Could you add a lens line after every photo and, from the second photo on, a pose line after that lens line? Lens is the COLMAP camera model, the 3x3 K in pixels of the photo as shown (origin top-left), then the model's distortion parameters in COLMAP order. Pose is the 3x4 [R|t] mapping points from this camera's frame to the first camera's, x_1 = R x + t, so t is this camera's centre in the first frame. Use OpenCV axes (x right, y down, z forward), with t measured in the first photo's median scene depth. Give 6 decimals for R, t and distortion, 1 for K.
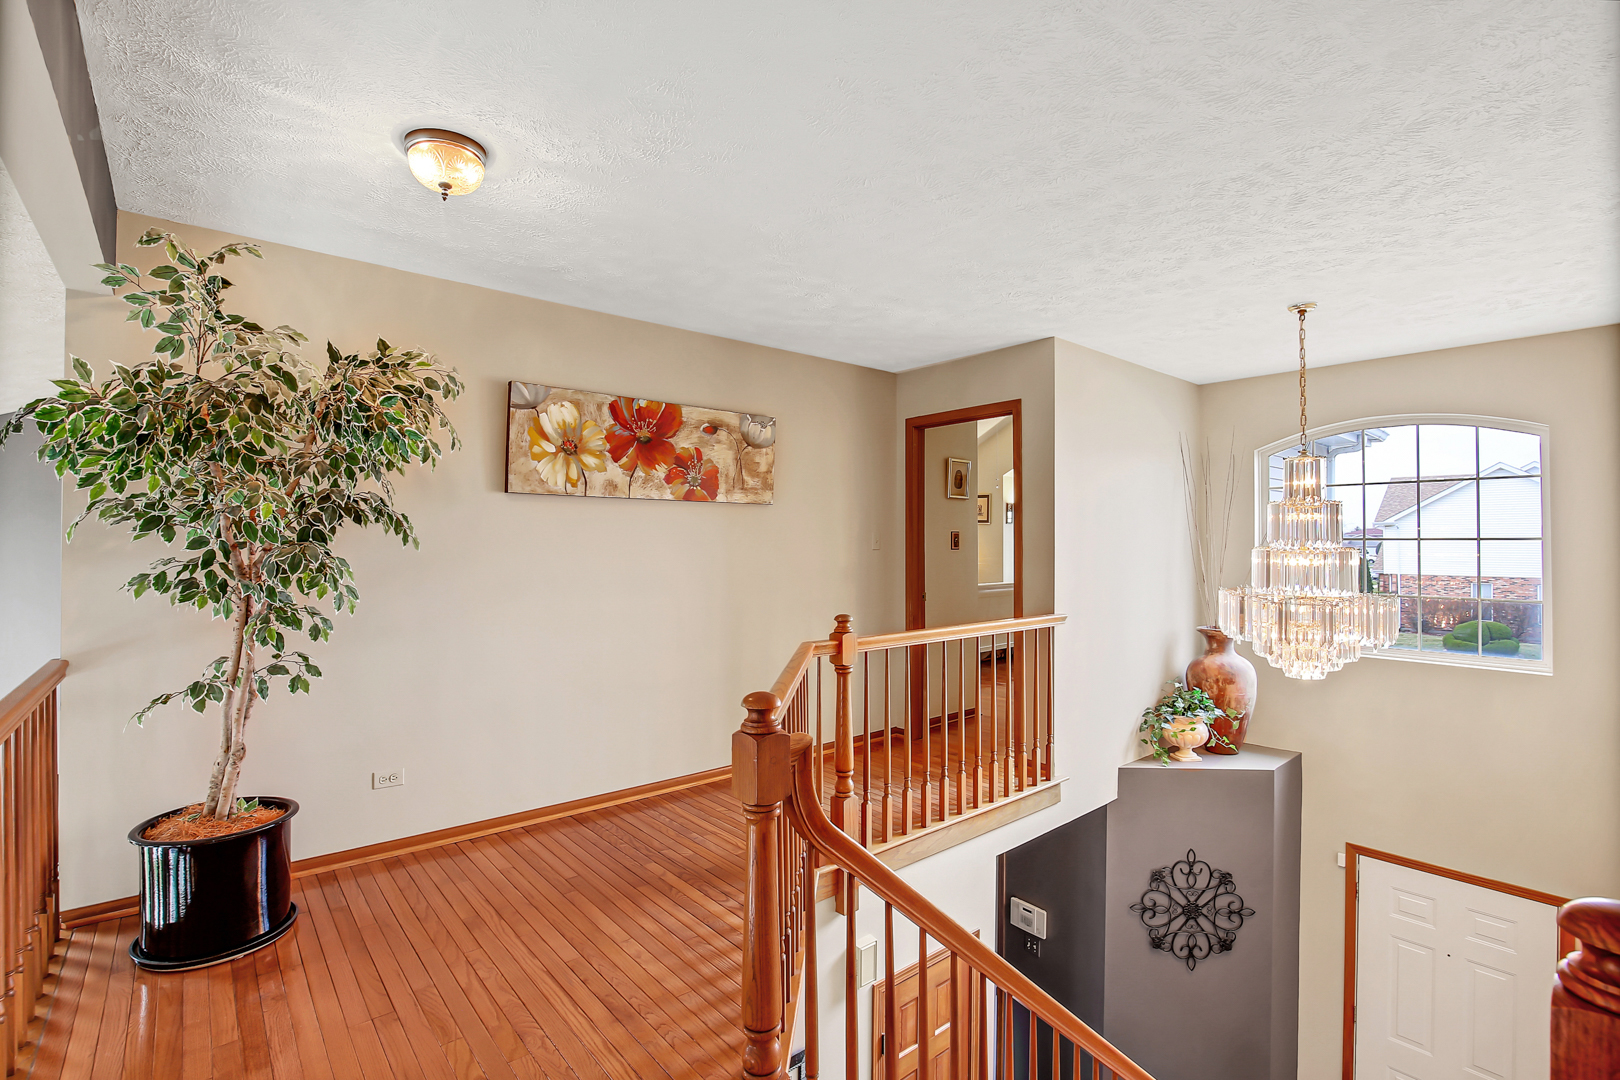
lens RADIAL K [[743.4, 0, 810.6], [0, 743.4, 541.1], [0, 0, 1]] dist [-0.032155, 0.005196]
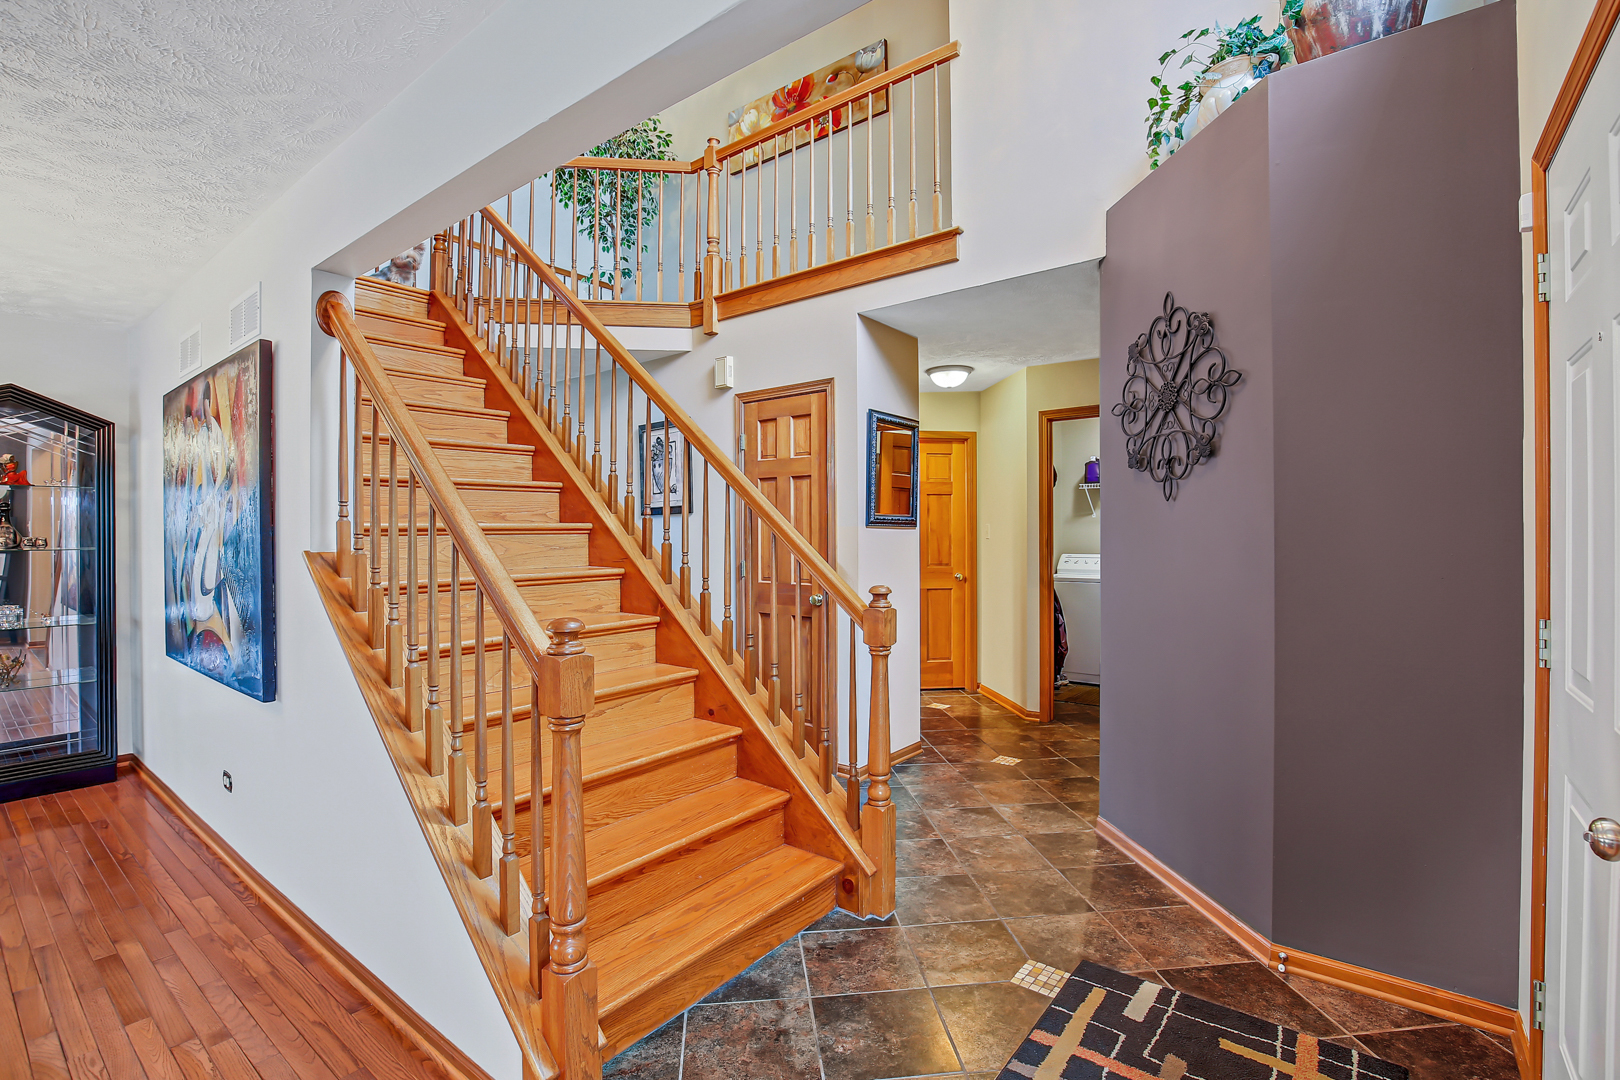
lens RADIAL K [[743.4, 0, 808.8], [0, 743.4, 537.5], [0, 0, 1]] dist [-0.032155, 0.005196]
pose [[0.196088, -0.002742, -0.980582, 1.045113], [0.006385, 0.999978, -0.001520, 0.617836], [0.980565, -0.005963, 0.196101, 0.601206]]
